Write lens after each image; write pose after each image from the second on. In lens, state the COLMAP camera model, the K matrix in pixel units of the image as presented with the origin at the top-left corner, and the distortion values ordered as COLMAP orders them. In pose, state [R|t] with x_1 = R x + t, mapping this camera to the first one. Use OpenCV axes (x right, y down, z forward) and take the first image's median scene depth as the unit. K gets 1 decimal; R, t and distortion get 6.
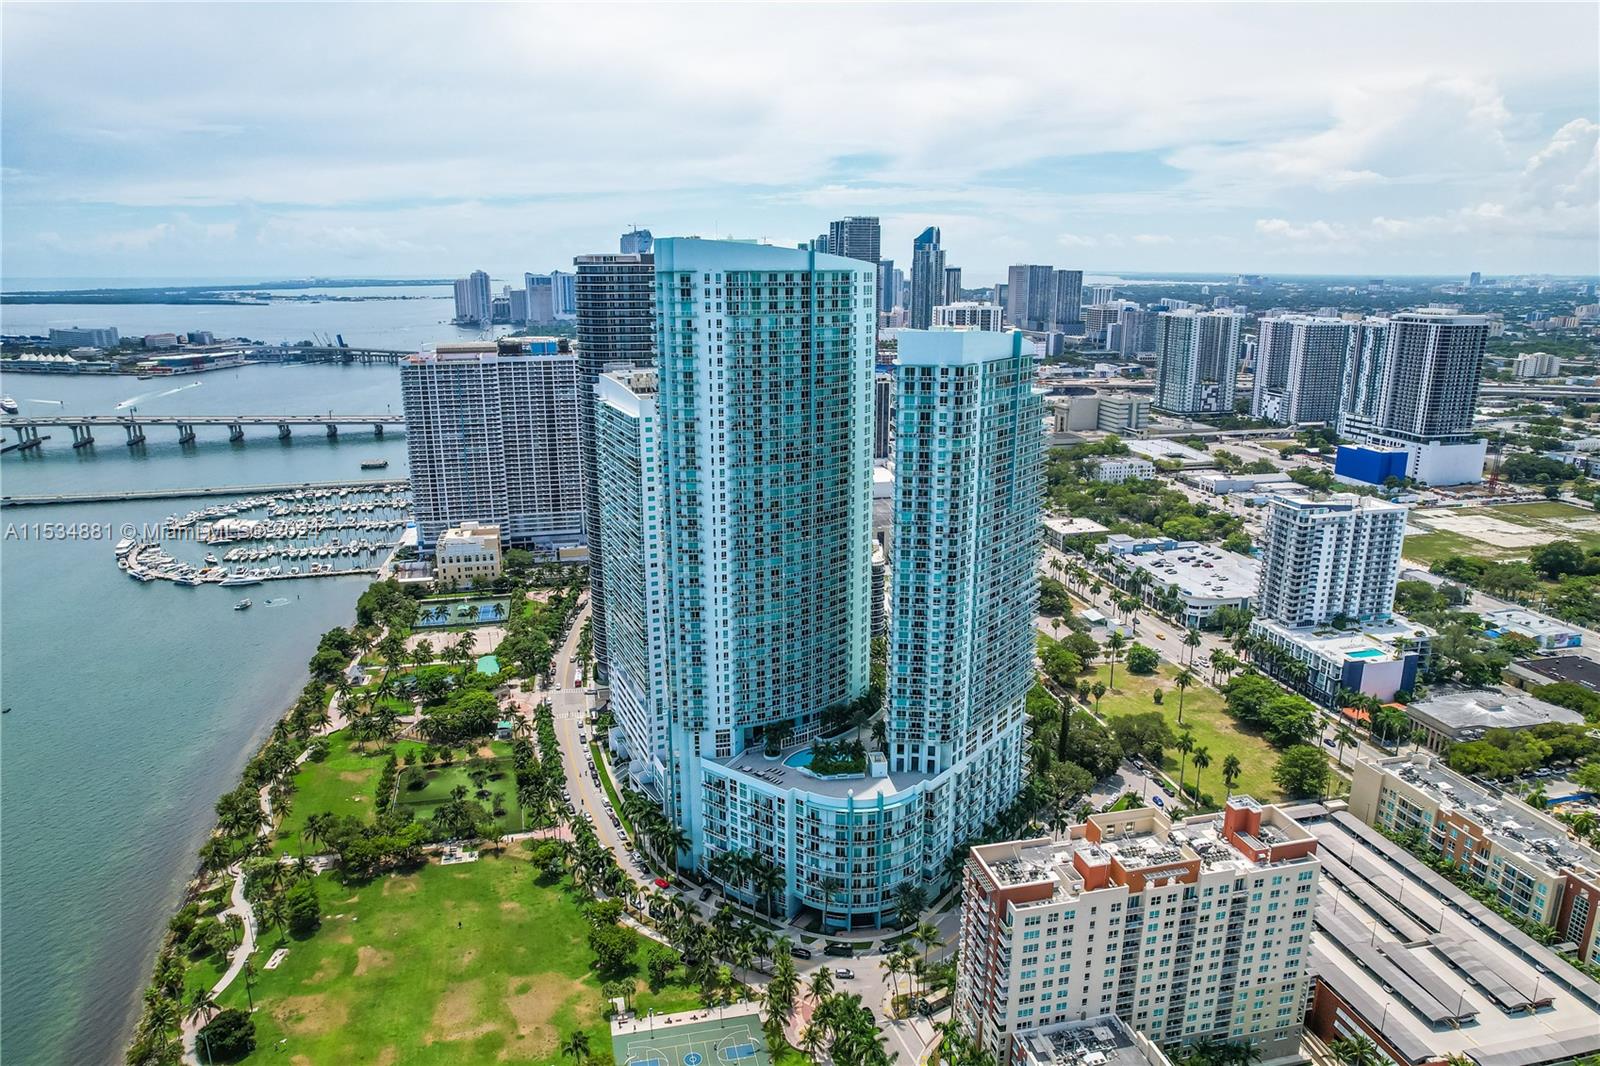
lens RADIAL K [[1037.2, 0, 799.5], [0, 1037.2, 554.0], [0, 0, 1]] dist [-0.071143, 0.061454]
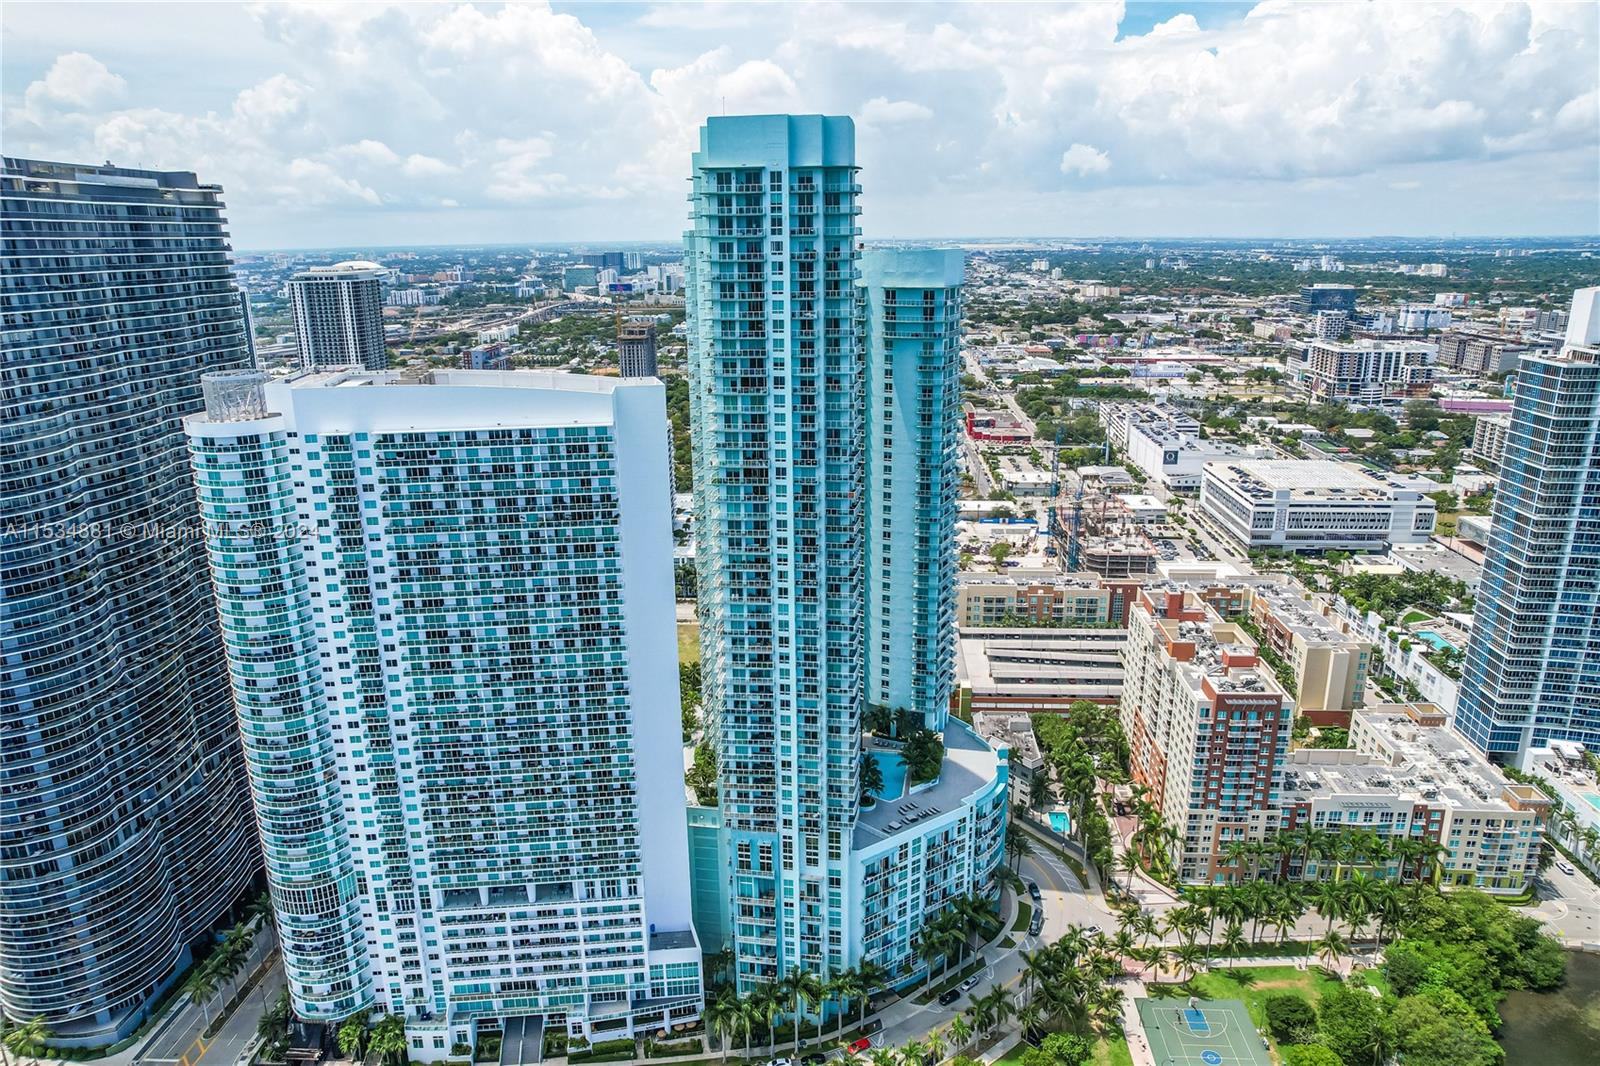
lens RADIAL K [[1055.4, 0, 802.5], [0, 1055.4, 549.8], [0, 0, 1]] dist [-0.078183, 0.067481]
pose [[0.290540, -0.280262, 0.914899, -0.734026], [0.270511, 0.941197, 0.202413, -0.165298], [-0.917829, 0.188682, 0.349270, 0.745378]]
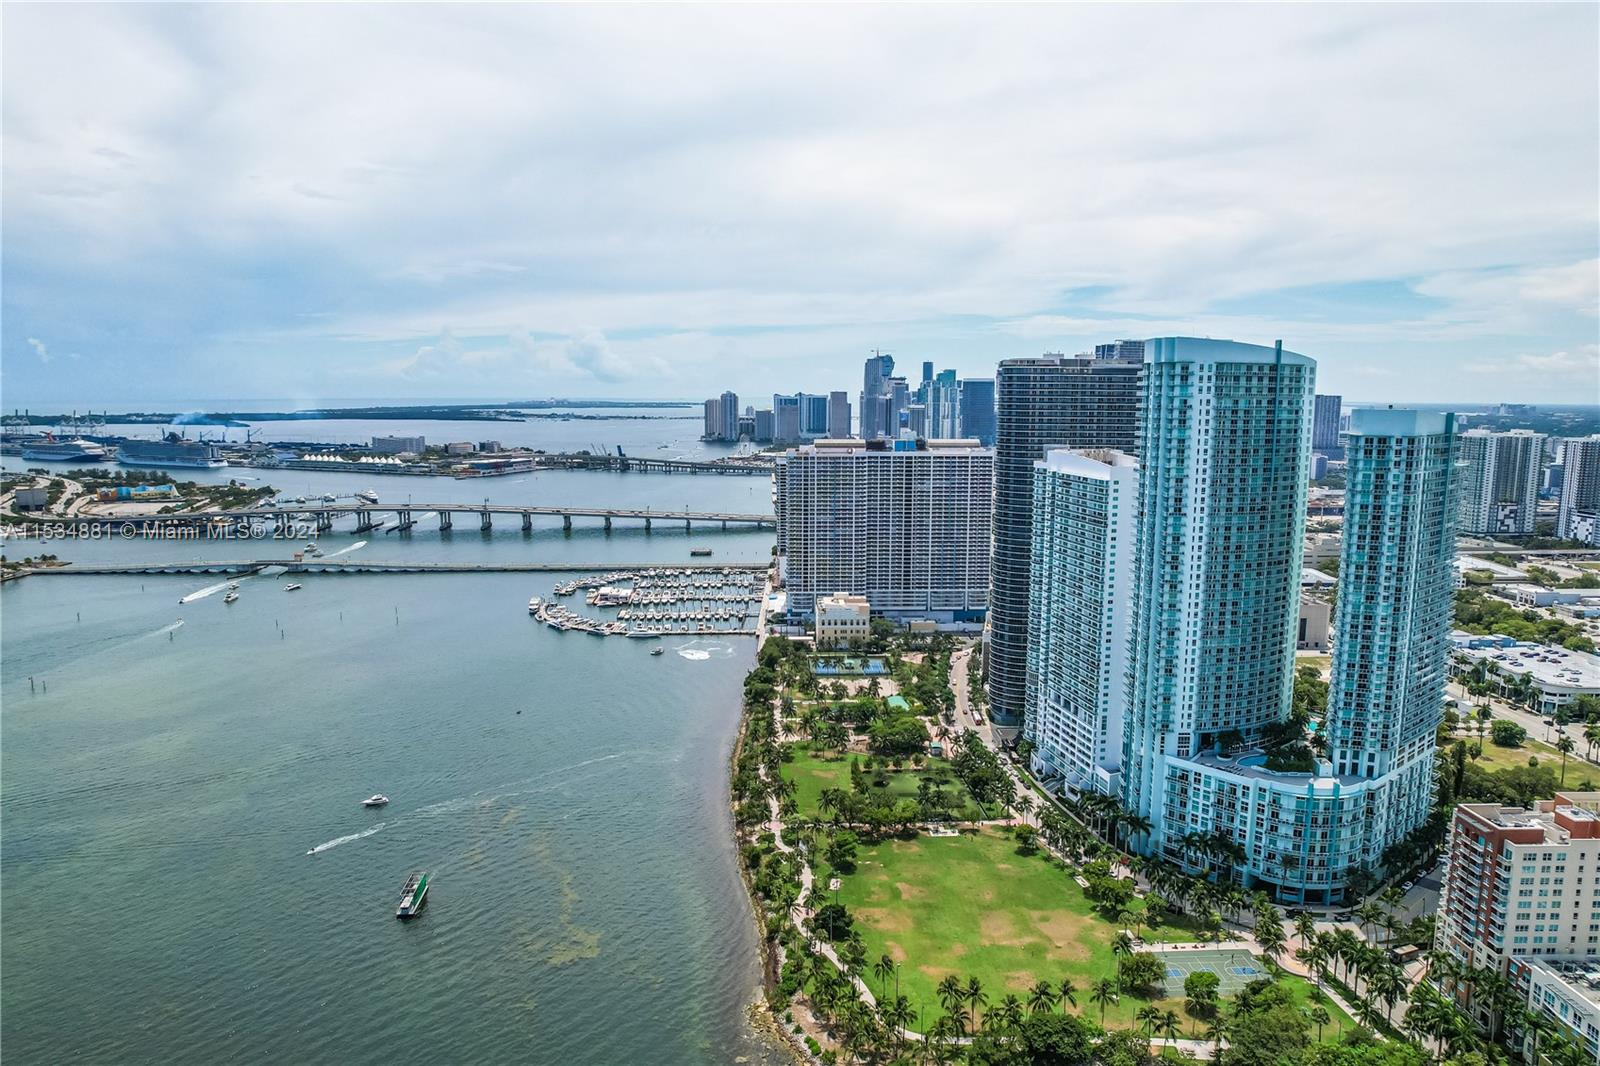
lens RADIAL K [[1055.4, 0, 802.5], [0, 1055.4, 549.8], [0, 0, 1]] dist [-0.078183, 0.067481]
pose [[0.981513, 0.033429, -0.188455, -0.294875], [-0.056615, 0.991276, -0.119023, 0.130443], [0.182833, 0.127492, 0.974843, -0.308578]]
